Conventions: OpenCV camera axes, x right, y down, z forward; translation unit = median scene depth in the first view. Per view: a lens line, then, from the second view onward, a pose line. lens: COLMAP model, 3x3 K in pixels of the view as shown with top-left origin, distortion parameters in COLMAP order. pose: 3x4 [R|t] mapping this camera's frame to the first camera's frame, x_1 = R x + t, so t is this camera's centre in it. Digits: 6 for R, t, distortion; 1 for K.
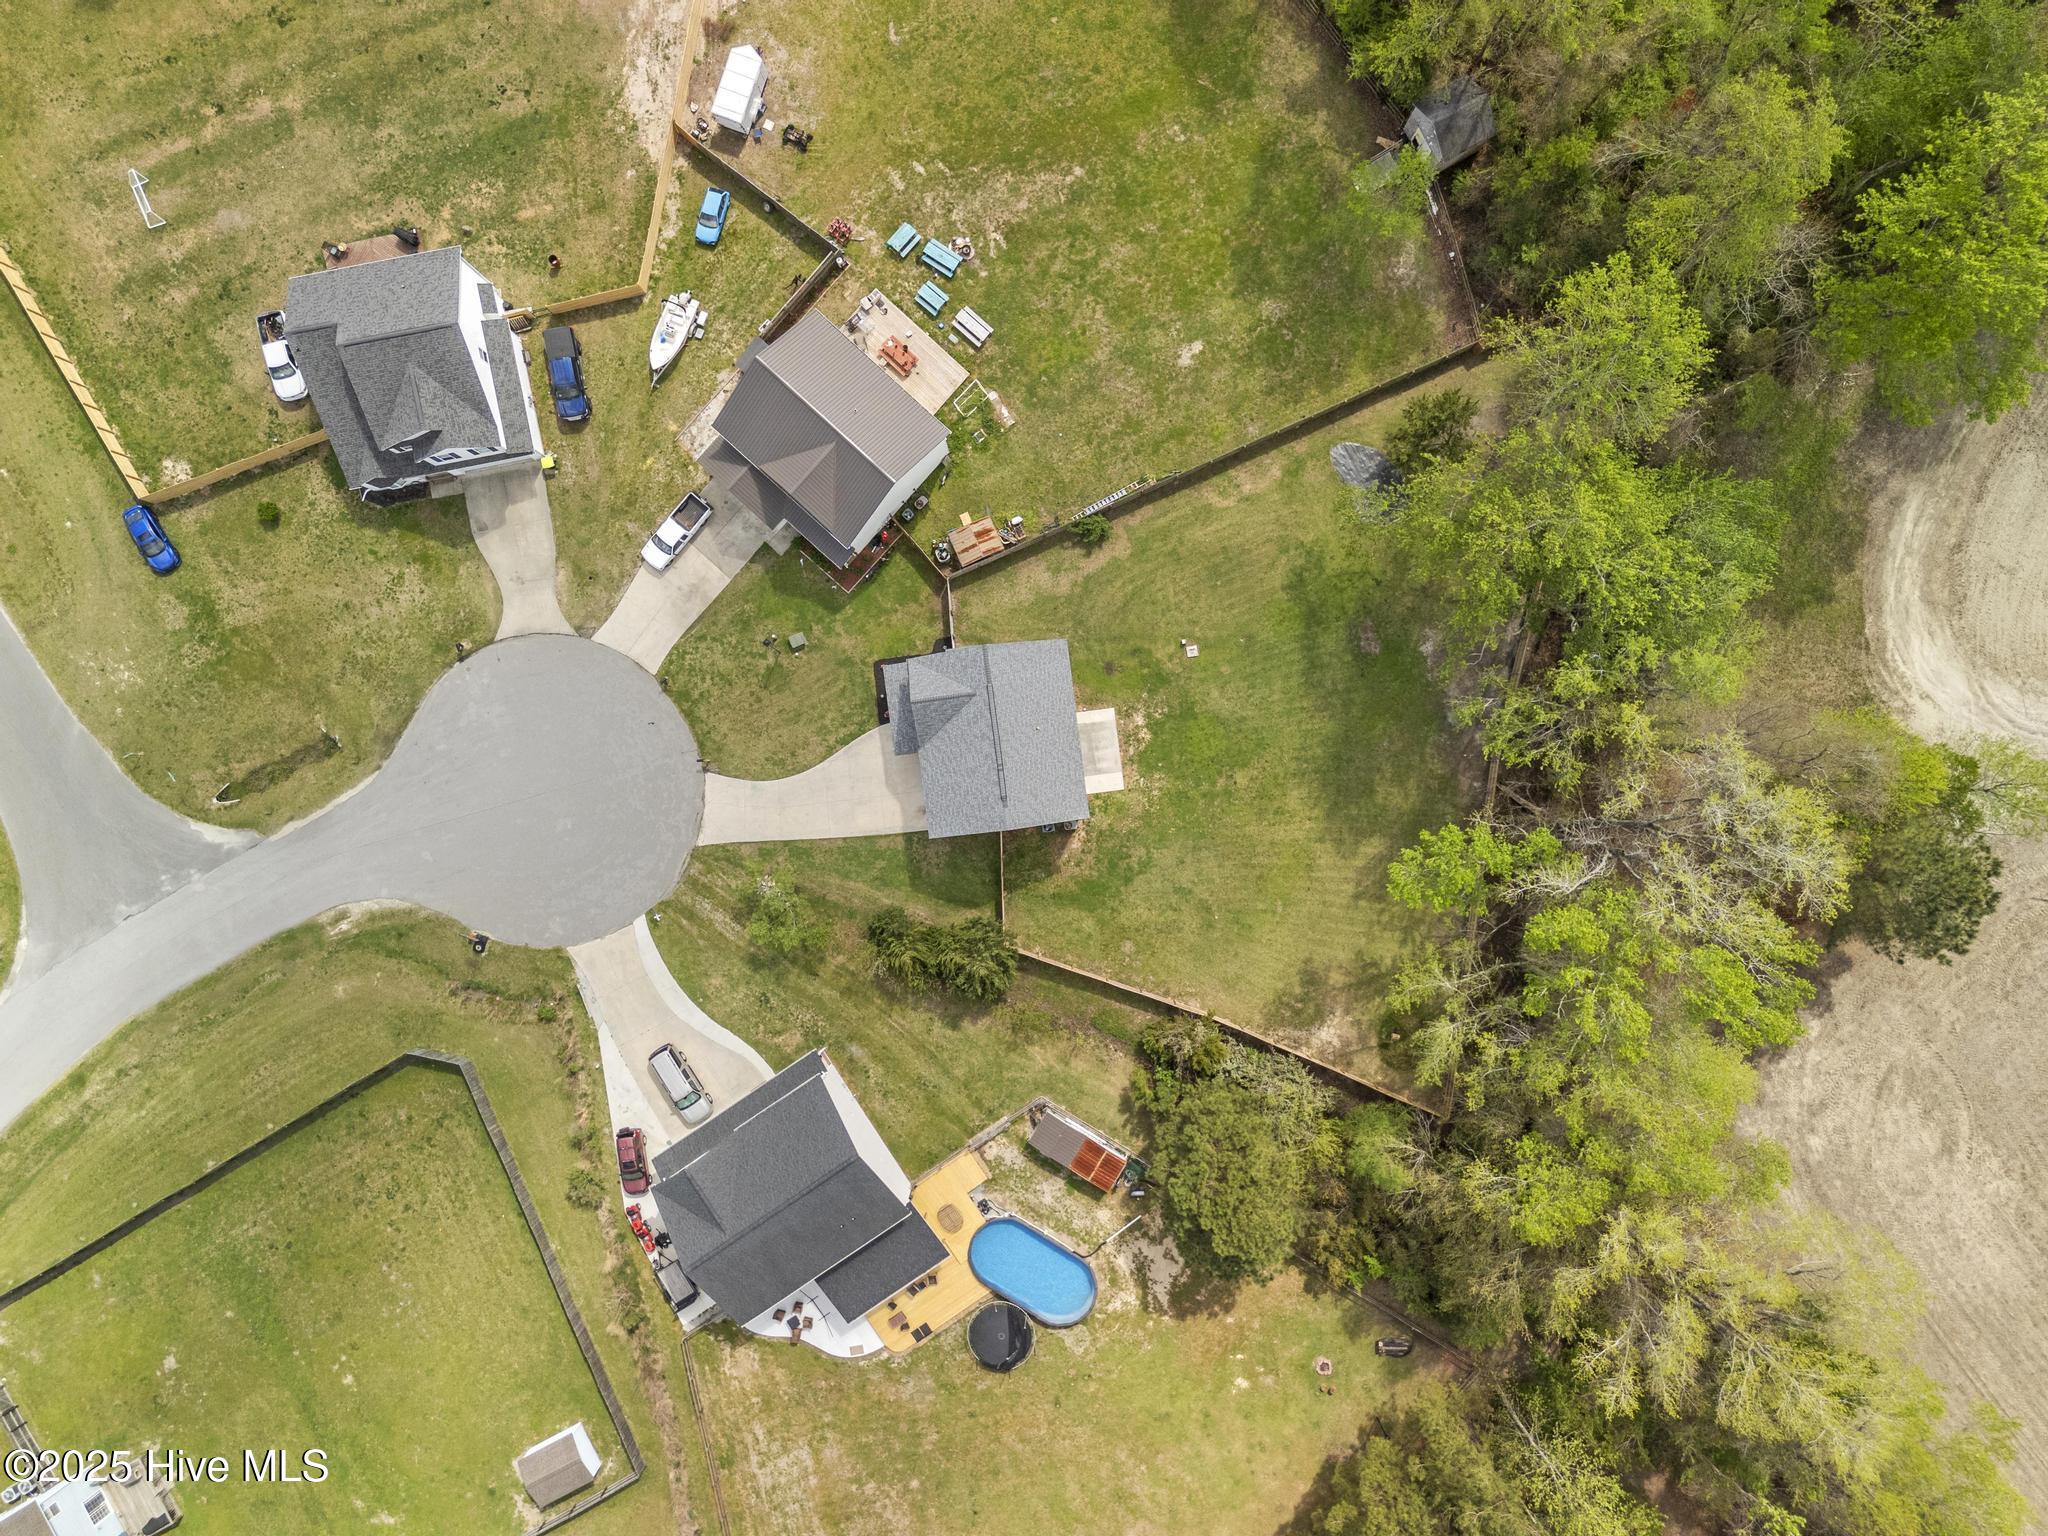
lens RADIAL K [[1499.3, 0, 1028.5], [0, 1499.3, 775.5], [0, 0, 1]] dist [0.104037, -0.133057]
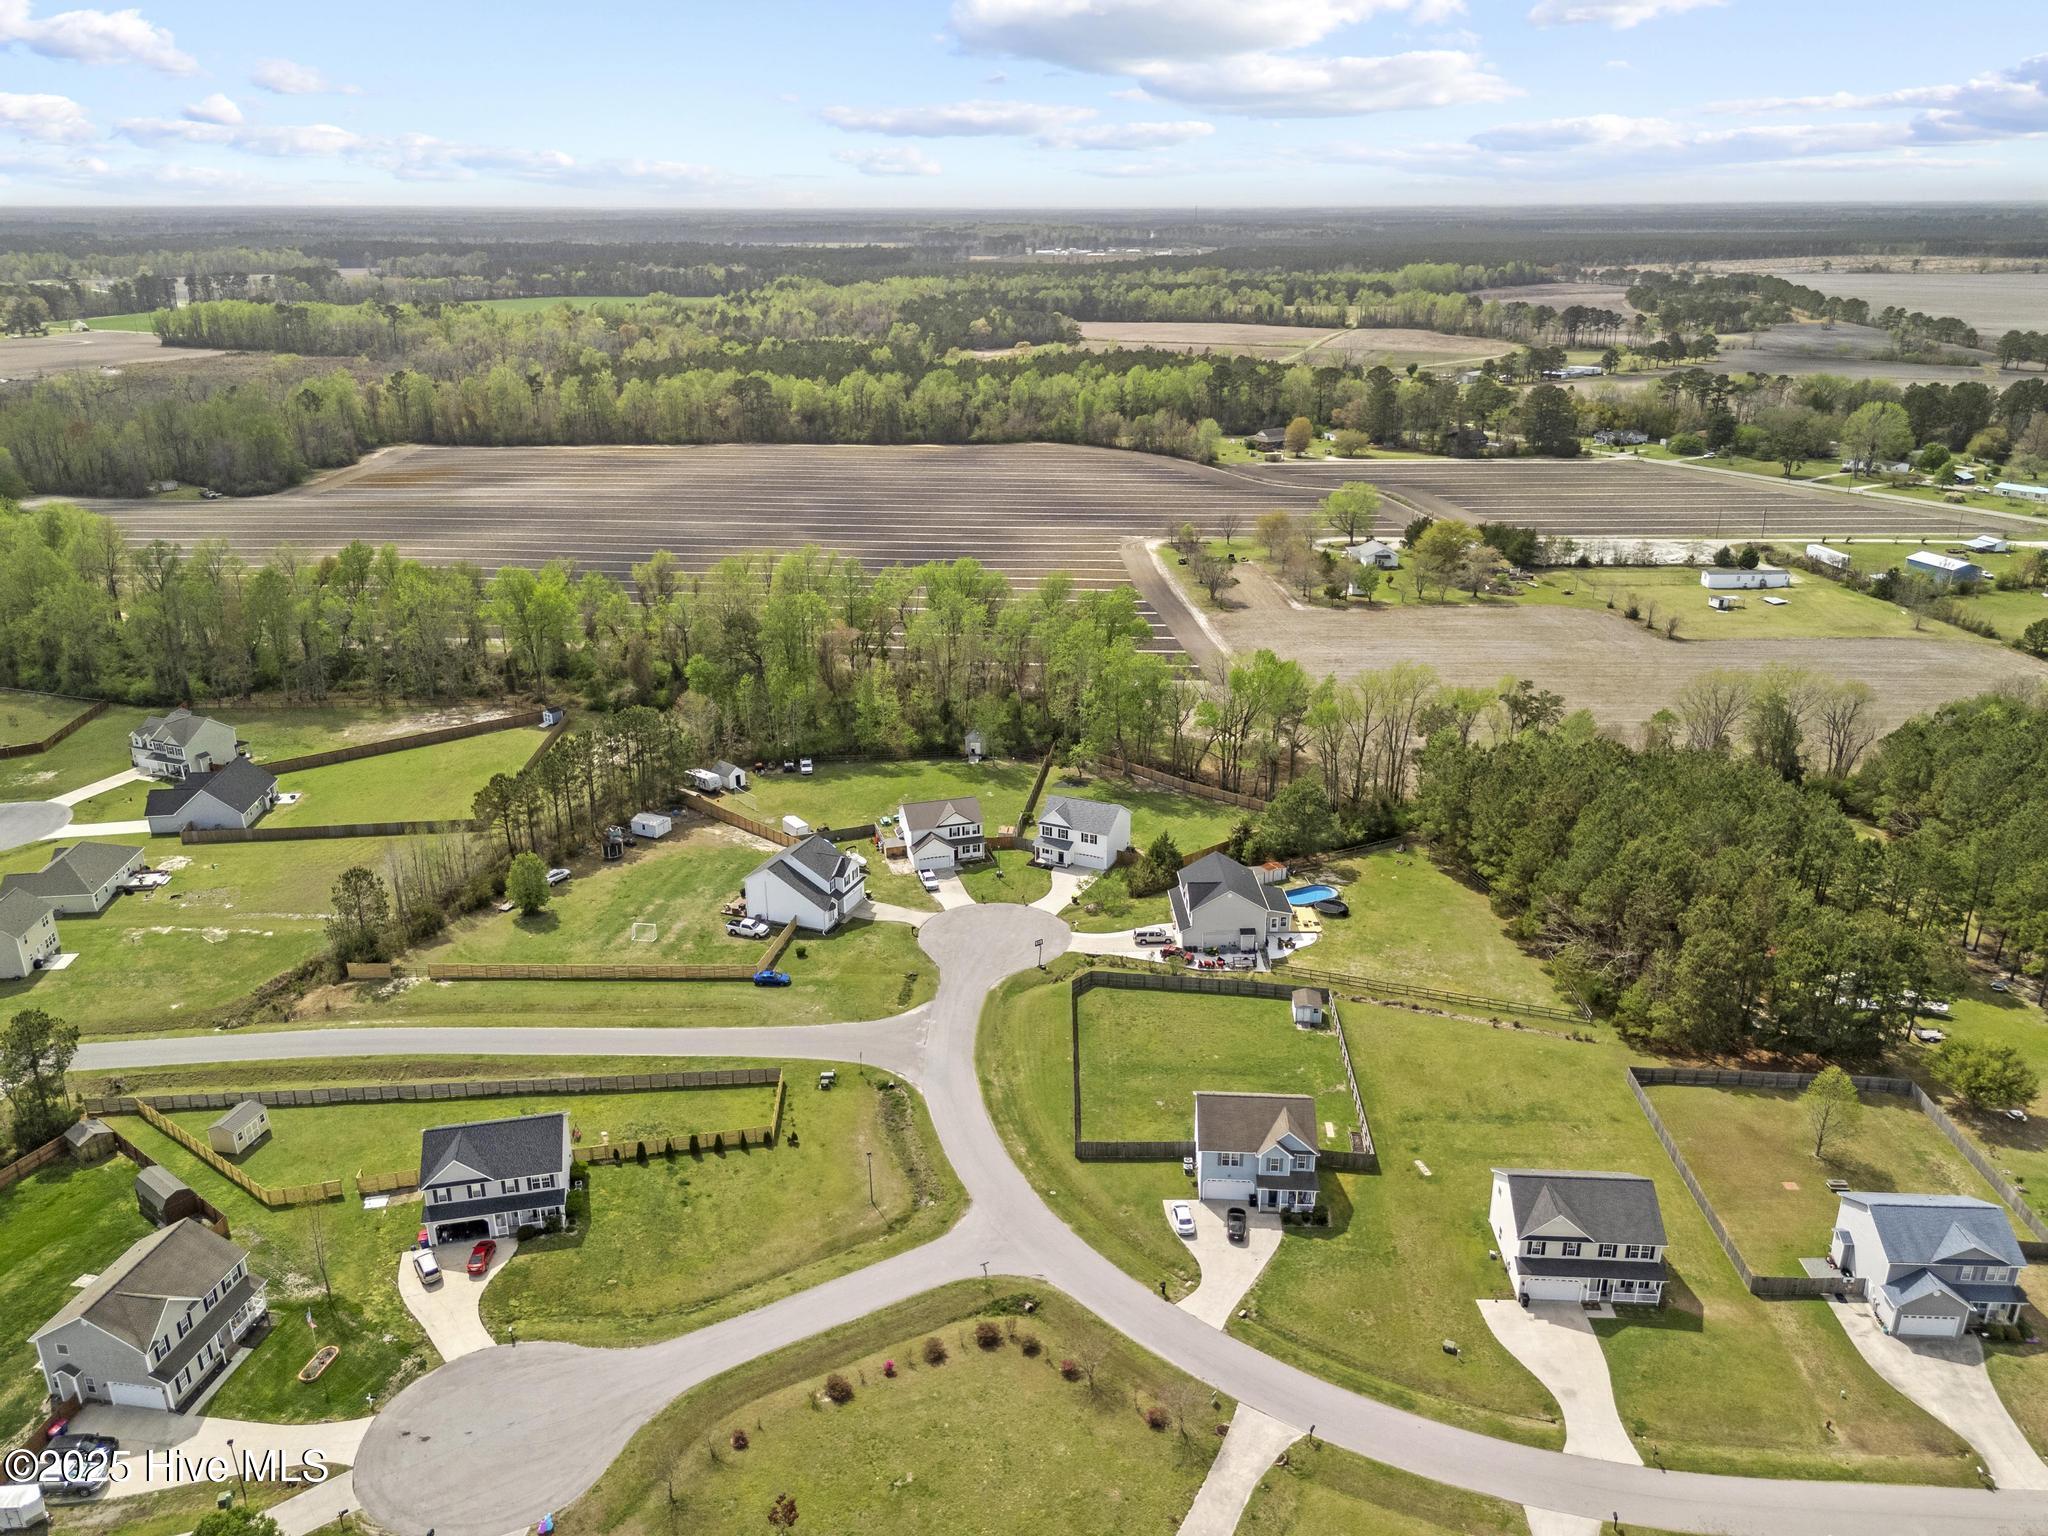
lens RADIAL K [[1508.2, 0, 1032.0], [0, 1508.2, 769.6], [0, 0, 1]] dist [0.077789, -0.083177]
pose [[0.528677, -0.286295, 0.799085, -1.839460], [0.848822, 0.179899, -0.497129, 1.013897], [-0.001429, 0.941101, 0.338122, 0.114828]]
